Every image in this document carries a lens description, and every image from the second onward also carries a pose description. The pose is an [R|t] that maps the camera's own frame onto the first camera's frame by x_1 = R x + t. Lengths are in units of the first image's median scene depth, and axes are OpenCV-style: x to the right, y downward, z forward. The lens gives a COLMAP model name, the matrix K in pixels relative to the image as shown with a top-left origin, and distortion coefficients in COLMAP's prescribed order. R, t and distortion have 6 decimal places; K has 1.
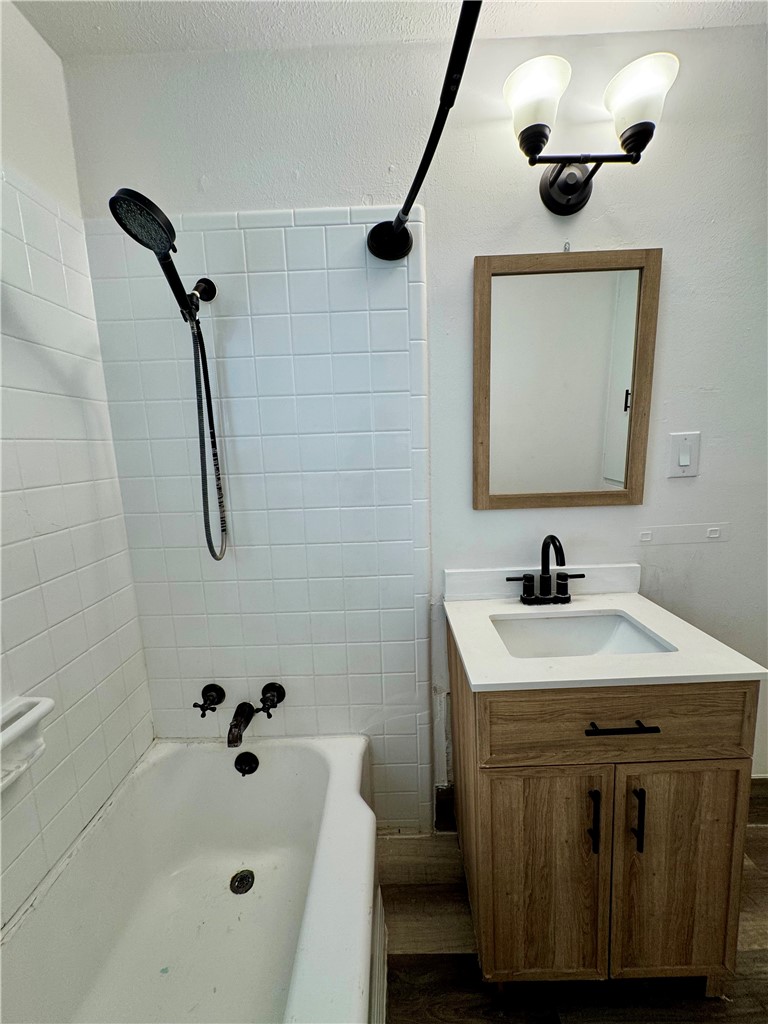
lens RADIAL K [[407.3, 0, 389.6], [0, 407.3, 512.3], [0, 0, 1]] dist [-0.000947, 0.000233]
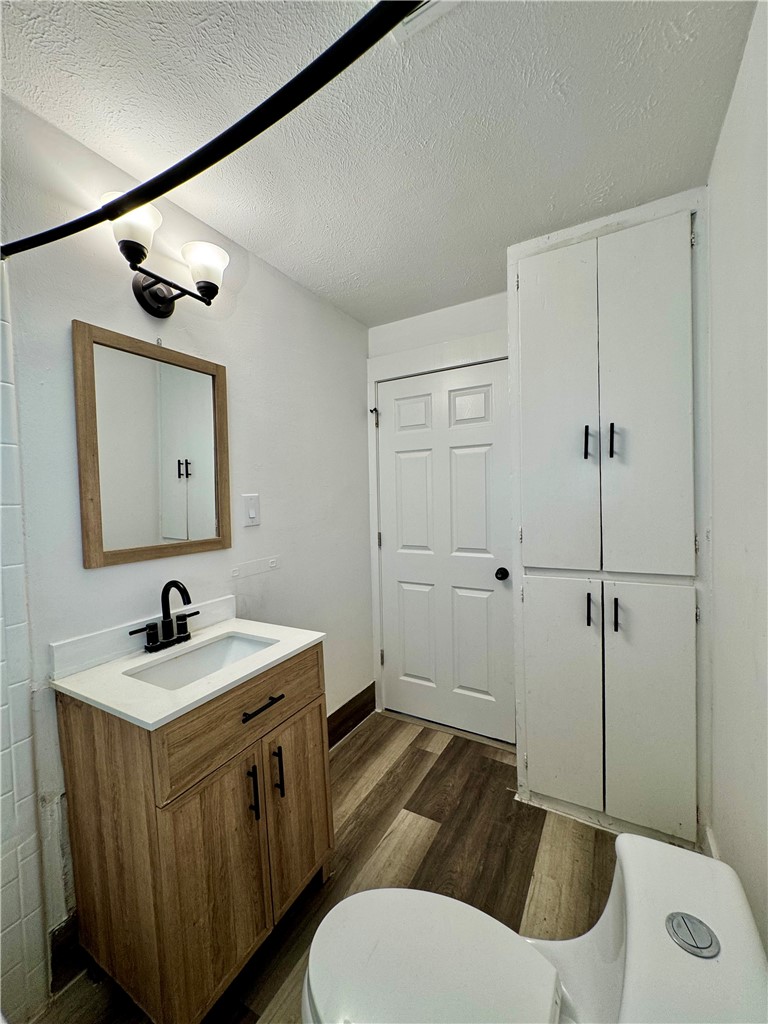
lens RADIAL K [[407.3, 0, 379.4], [0, 407.3, 511.6], [0, 0, 1]] dist [-0.000947, 0.000233]
pose [[0.499423, -0.009808, 0.866303, -0.296522], [0.152192, 0.985379, -0.076583, 0.042349], [-0.852886, 0.170092, 0.493614, -0.076170]]
